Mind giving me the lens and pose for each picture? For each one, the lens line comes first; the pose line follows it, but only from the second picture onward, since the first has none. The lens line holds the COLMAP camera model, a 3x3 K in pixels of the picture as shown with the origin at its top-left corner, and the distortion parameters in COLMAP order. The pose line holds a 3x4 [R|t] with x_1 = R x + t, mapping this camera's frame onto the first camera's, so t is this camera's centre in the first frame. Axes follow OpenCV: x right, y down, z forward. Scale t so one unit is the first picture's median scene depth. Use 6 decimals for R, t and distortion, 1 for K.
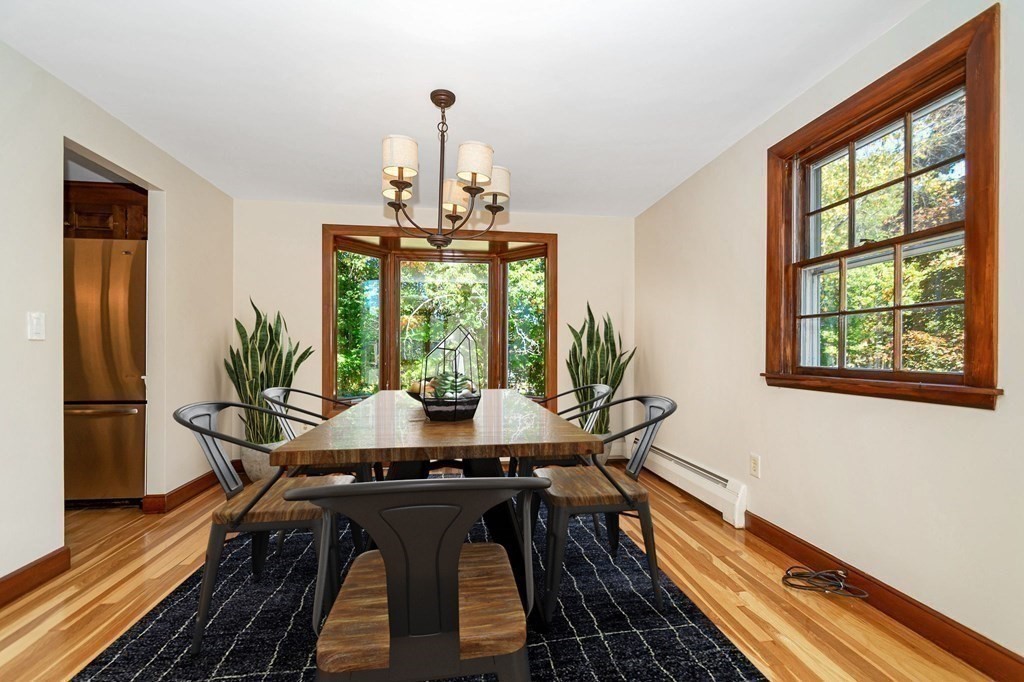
lens RADIAL K [[460.7, 0, 519.4], [0, 460.7, 349.8], [0, 0, 1]] dist [0.010102, -0.001238]
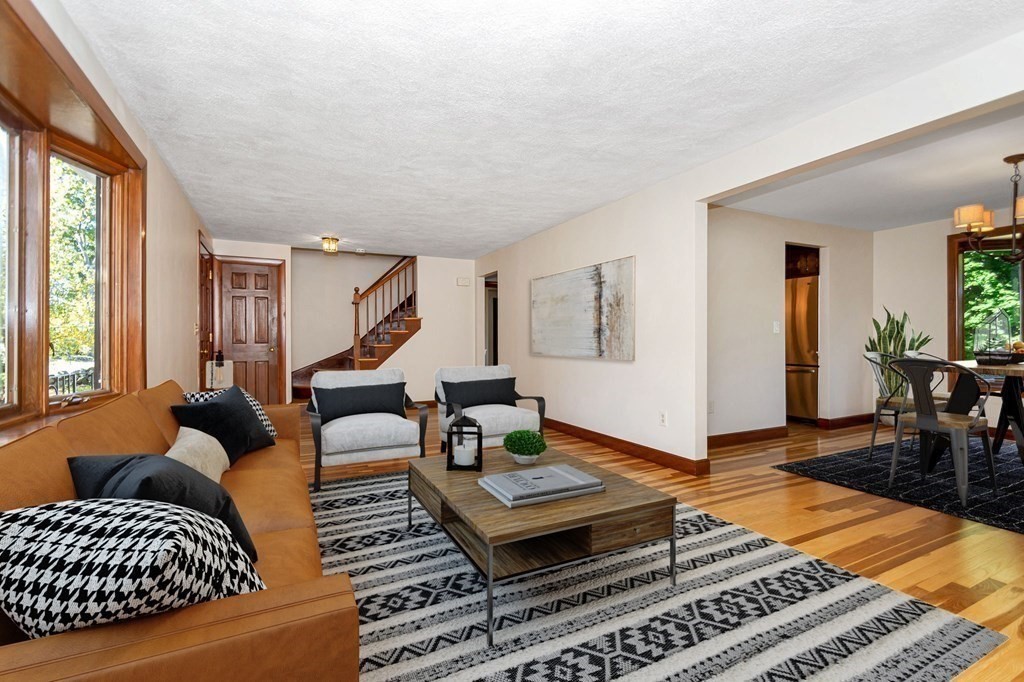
lens RADIAL K [[460.7, 0, 513.1], [0, 460.7, 339.5], [0, 0, 1]] dist [0.010102, -0.001238]
pose [[0.305362, -0.002418, -0.952233, 0.496138], [0.006370, 0.999980, -0.000496, -0.001522], [0.952215, -0.005914, 0.305371, -0.618059]]
